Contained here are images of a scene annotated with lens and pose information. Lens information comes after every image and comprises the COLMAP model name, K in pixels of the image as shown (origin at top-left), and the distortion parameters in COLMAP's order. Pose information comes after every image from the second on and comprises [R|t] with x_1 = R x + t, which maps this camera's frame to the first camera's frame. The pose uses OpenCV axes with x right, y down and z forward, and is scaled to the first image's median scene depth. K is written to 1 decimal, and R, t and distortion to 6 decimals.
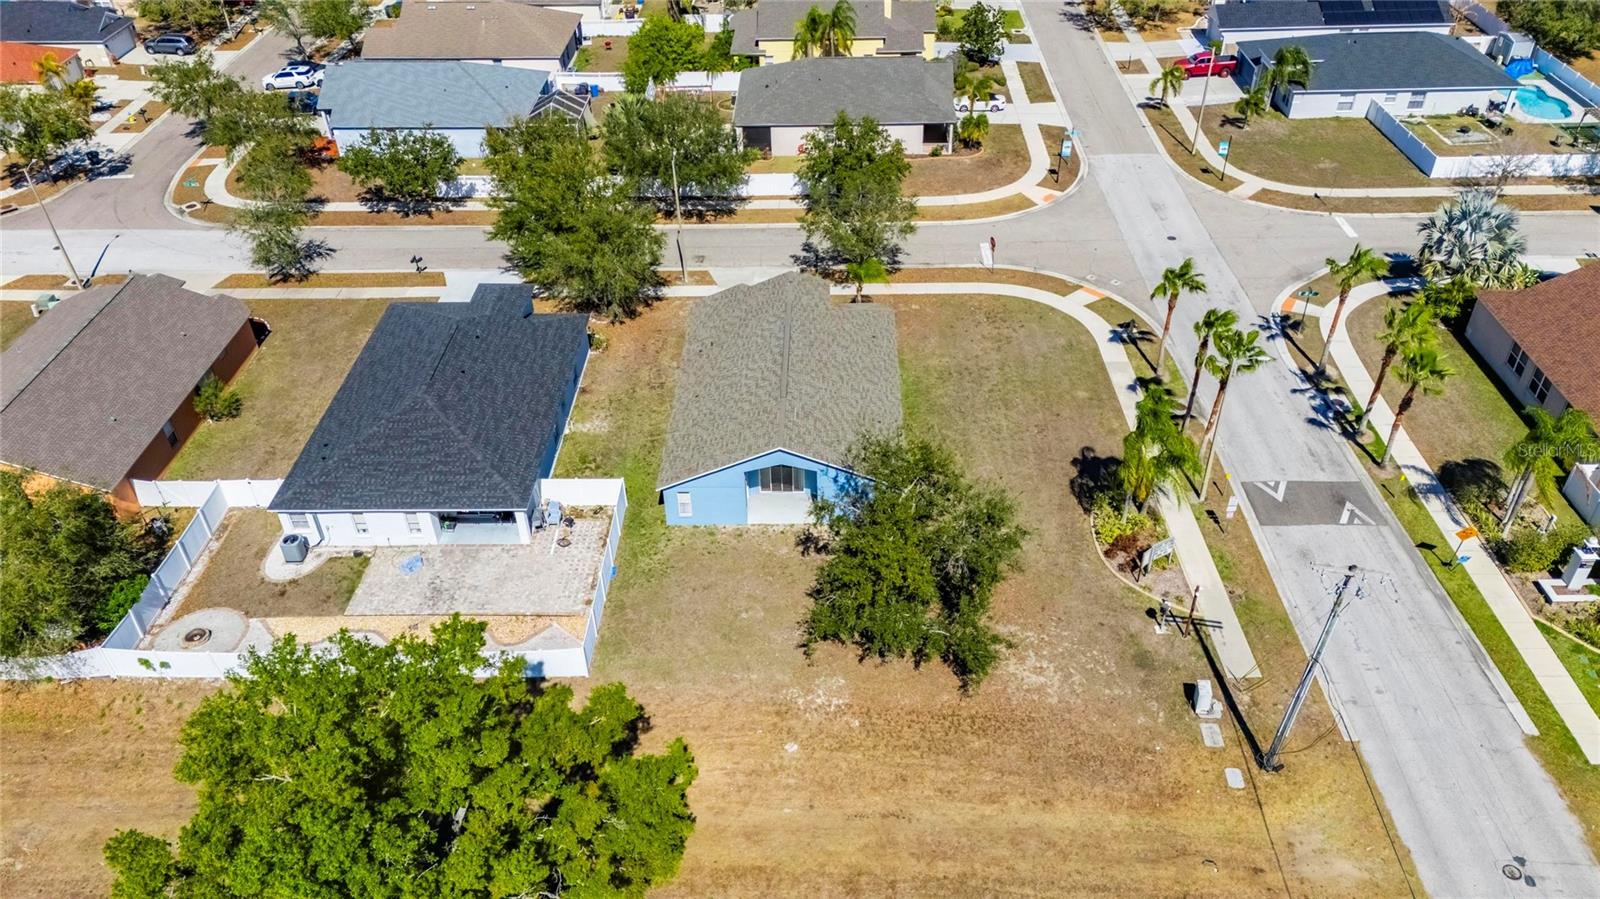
lens RADIAL K [[1156.5, 0, 810.9], [0, 1156.5, 467.6], [0, 0, 1]] dist [0.061426, -0.044200]
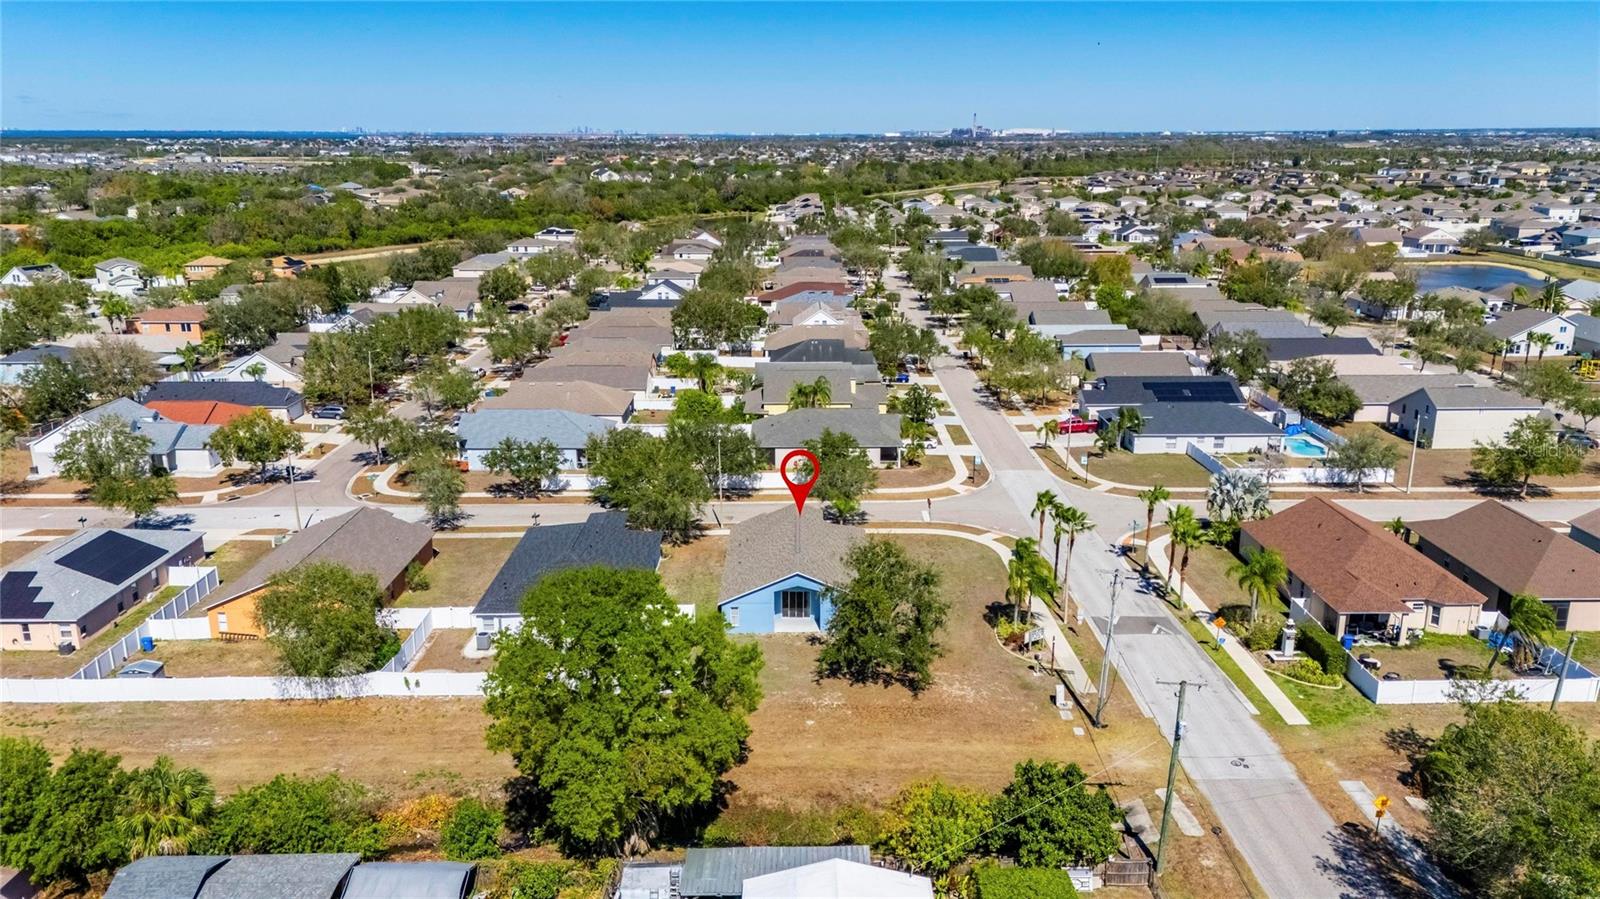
lens RADIAL K [[1166.3, 0, 807.3], [0, 1166.3, 450.4], [0, 0, 1]] dist [0.082489, -0.075966]
pose [[0.999507, 0.009896, 0.029785, -0.038686], [0.002361, 0.922591, -0.385772, 0.276534], [-0.031297, 0.385652, 0.922113, -0.347355]]
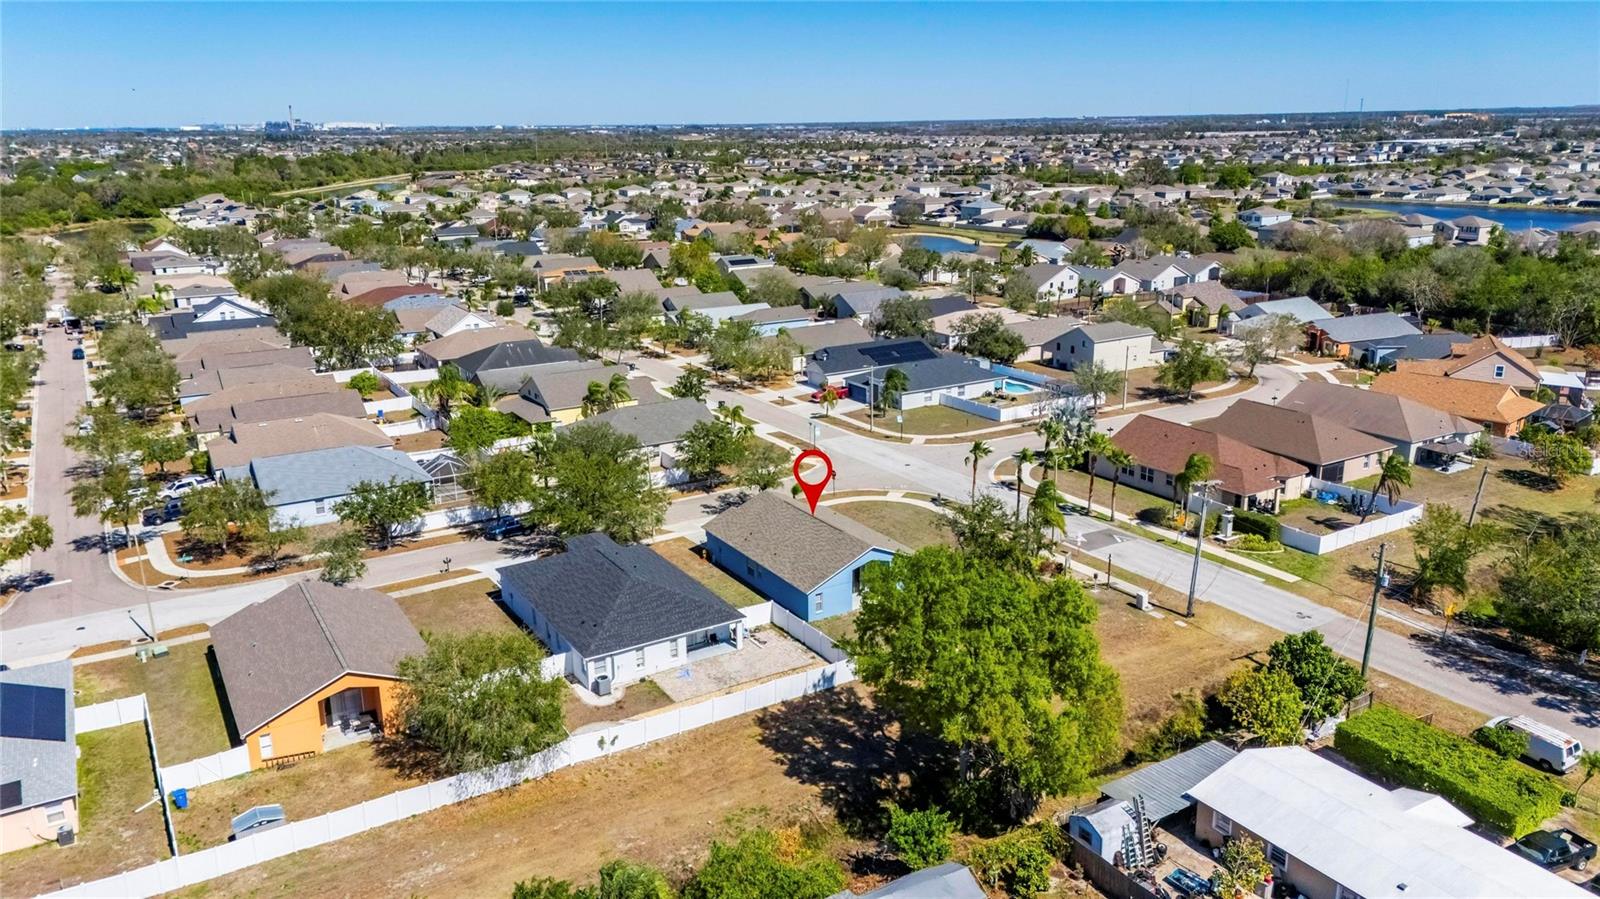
lens RADIAL K [[1166.3, 0, 807.3], [0, 1166.3, 450.4], [0, 0, 1]] dist [0.082489, -0.075966]
pose [[0.844876, -0.136476, 0.517261, -0.580803], [0.325633, 0.898345, -0.294855, 0.195145], [-0.424438, 0.417553, 0.803431, -0.220185]]
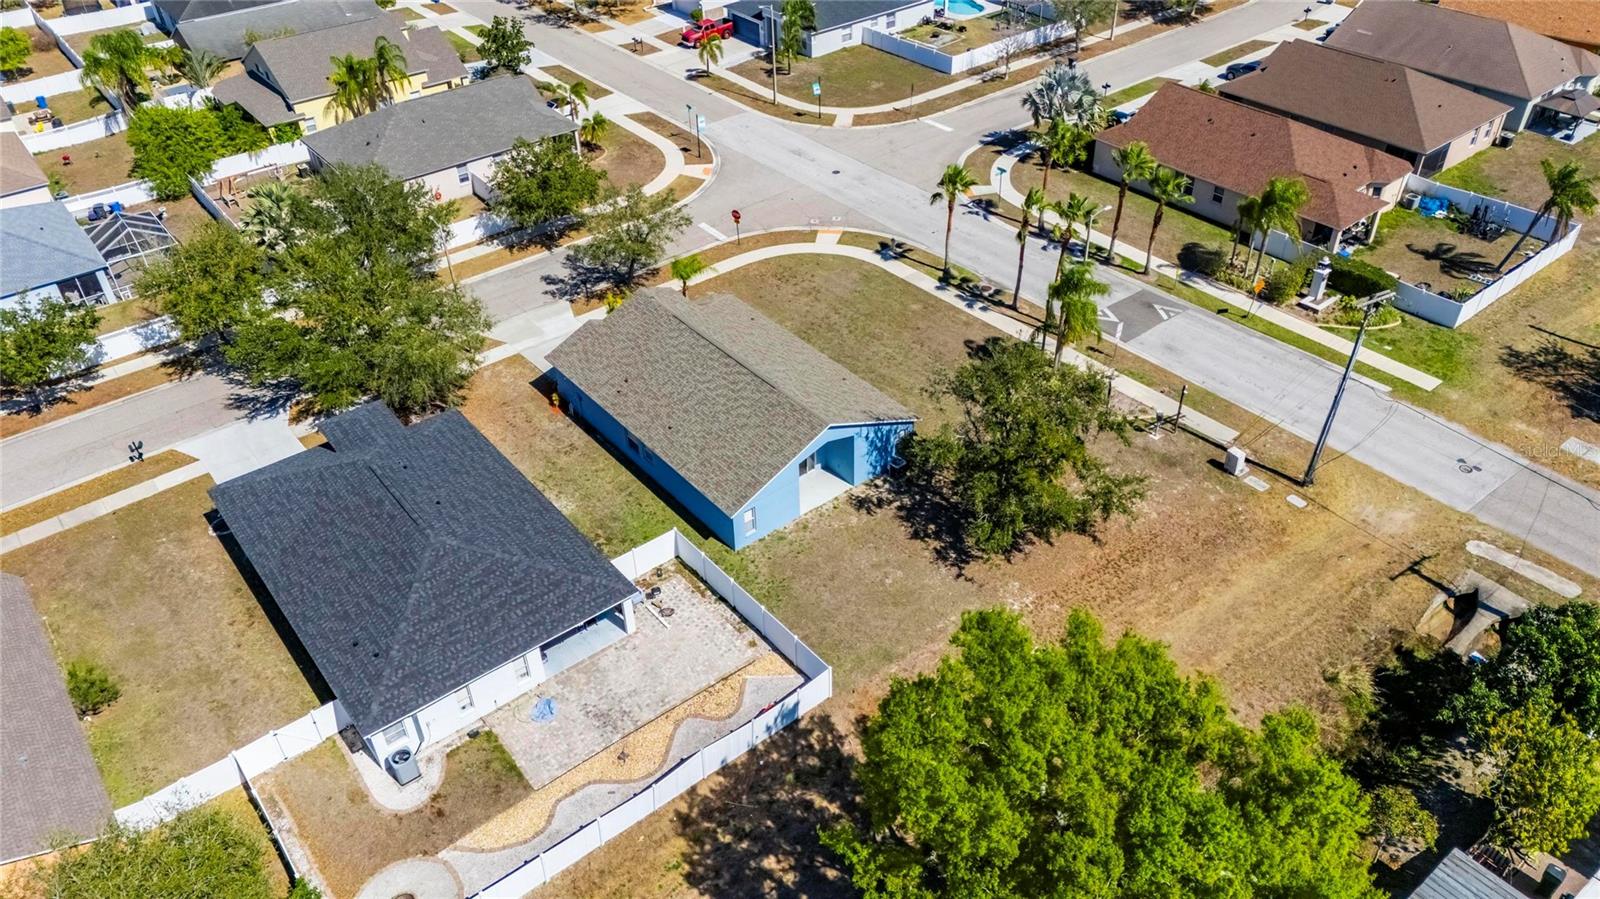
lens RADIAL K [[1156.5, 0, 810.9], [0, 1156.5, 467.6], [0, 0, 1]] dist [0.061426, -0.044200]
pose [[0.770414, -0.394582, 0.500768, -0.346377], [0.398669, 0.911113, 0.104577, -0.058794], [-0.497520, 0.119073, 0.859241, 0.080600]]
